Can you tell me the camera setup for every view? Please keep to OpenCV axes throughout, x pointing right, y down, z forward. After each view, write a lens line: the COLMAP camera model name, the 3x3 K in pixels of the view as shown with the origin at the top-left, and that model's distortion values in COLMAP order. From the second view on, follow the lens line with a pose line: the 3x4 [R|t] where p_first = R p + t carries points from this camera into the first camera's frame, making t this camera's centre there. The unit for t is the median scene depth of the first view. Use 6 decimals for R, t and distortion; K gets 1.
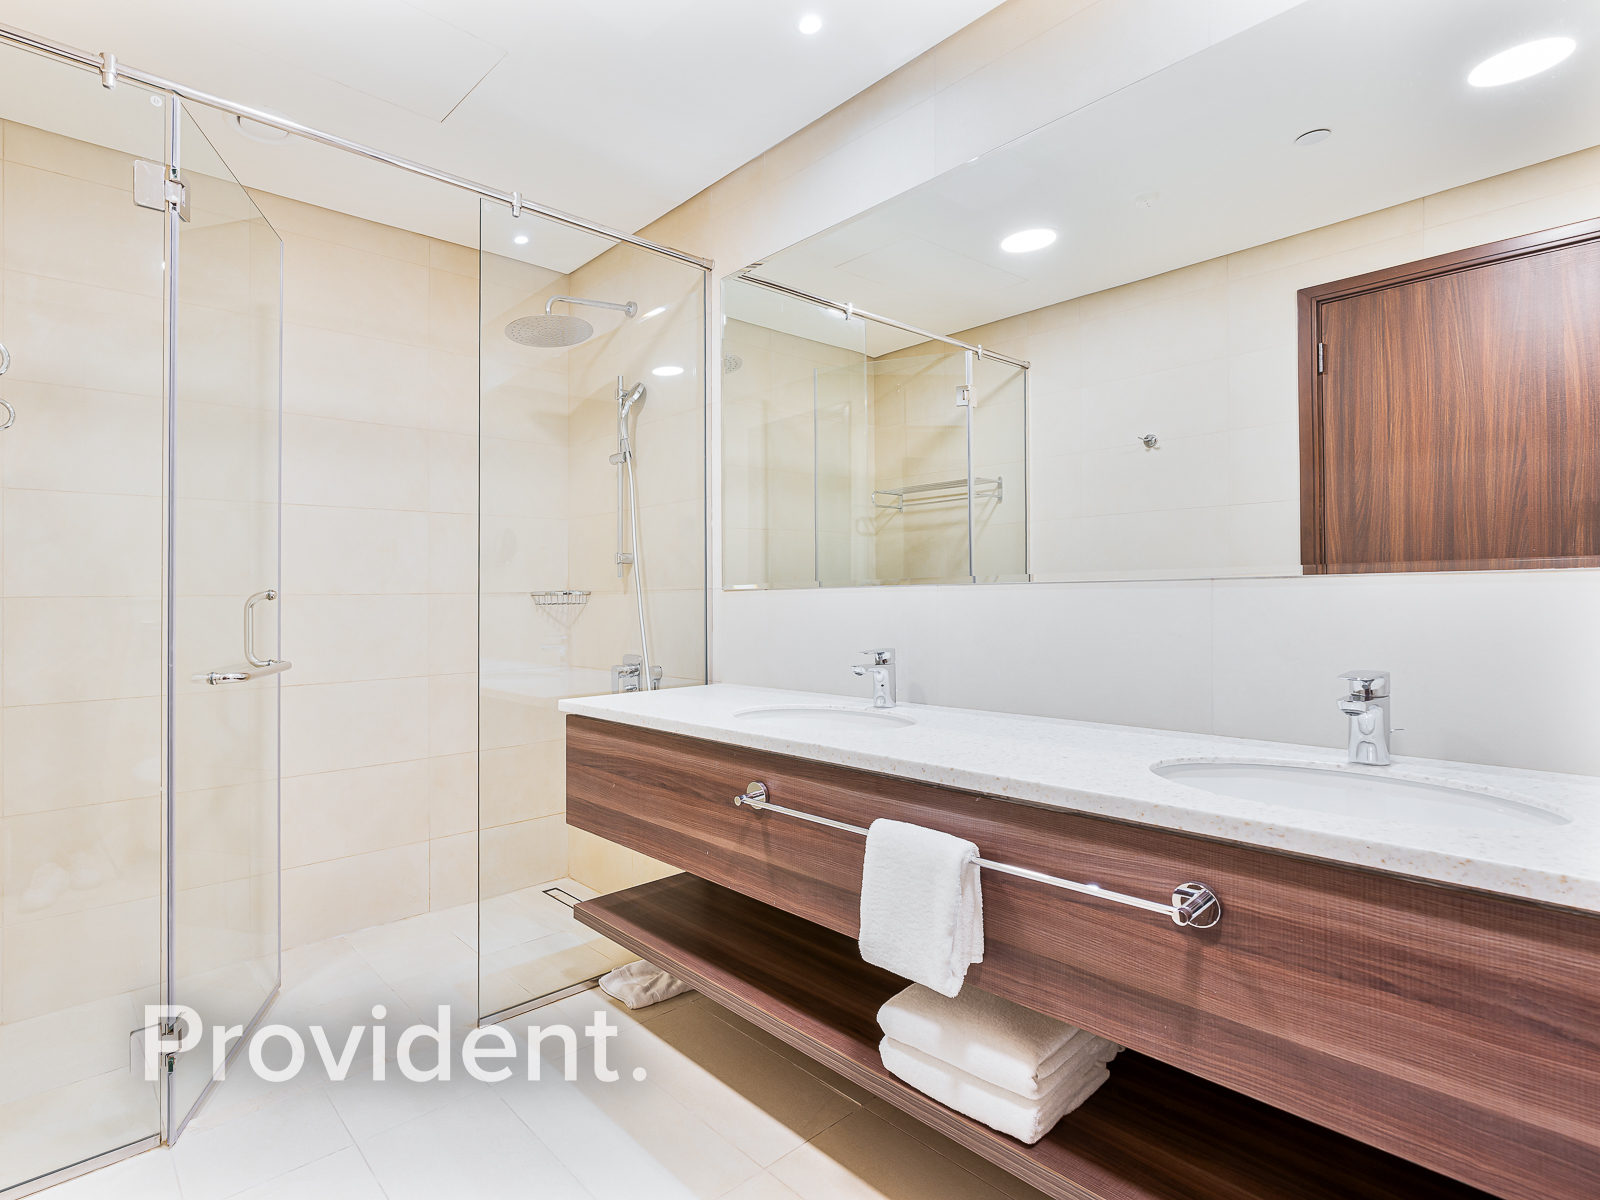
lens RADIAL K [[809.2, 0, 709.5], [0, 809.2, 611.2], [0, 0, 1]] dist [-0.015069, 0.007894]
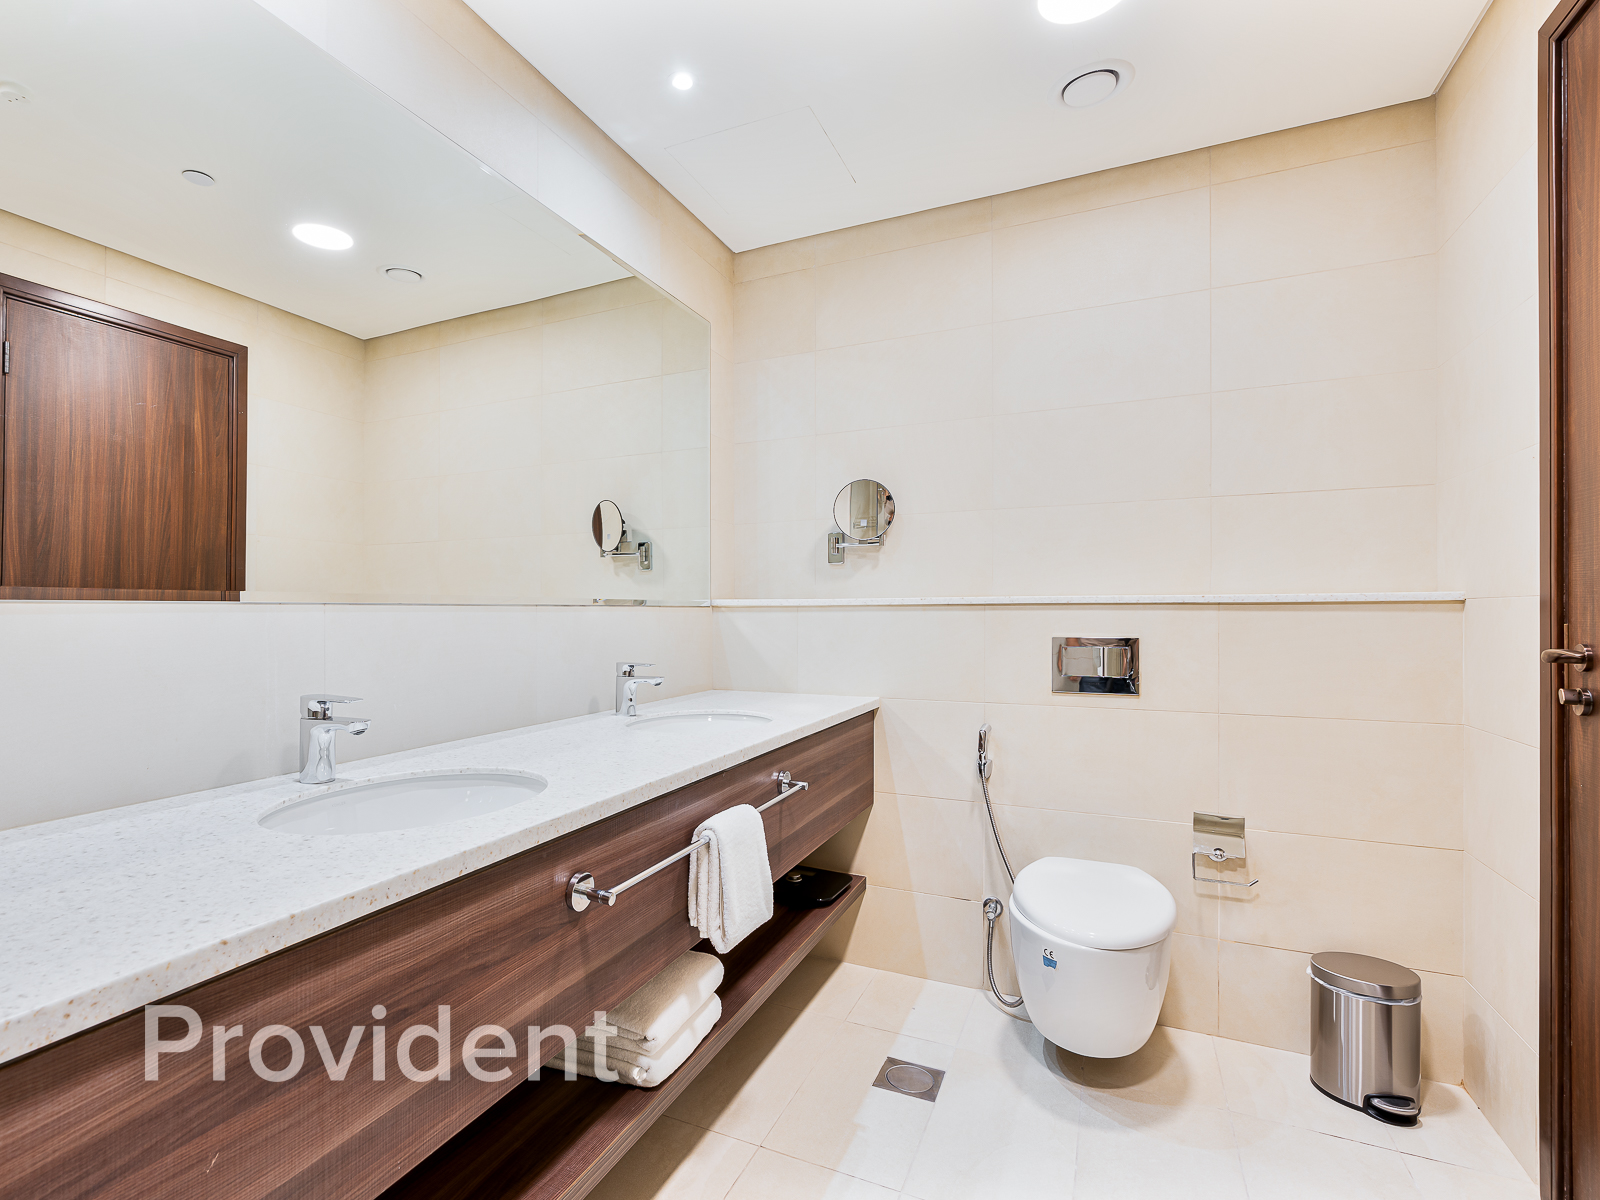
lens RADIAL K [[809.2, 0, 709.5], [0, 809.2, 611.2], [0, 0, 1]] dist [-0.015069, 0.007894]
pose [[-0.374784, 0.010822, 0.927049, -0.401113], [0.028851, 0.999584, -0.000005, -0.012583], [-0.926663, 0.026745, -0.374941, 0.704896]]
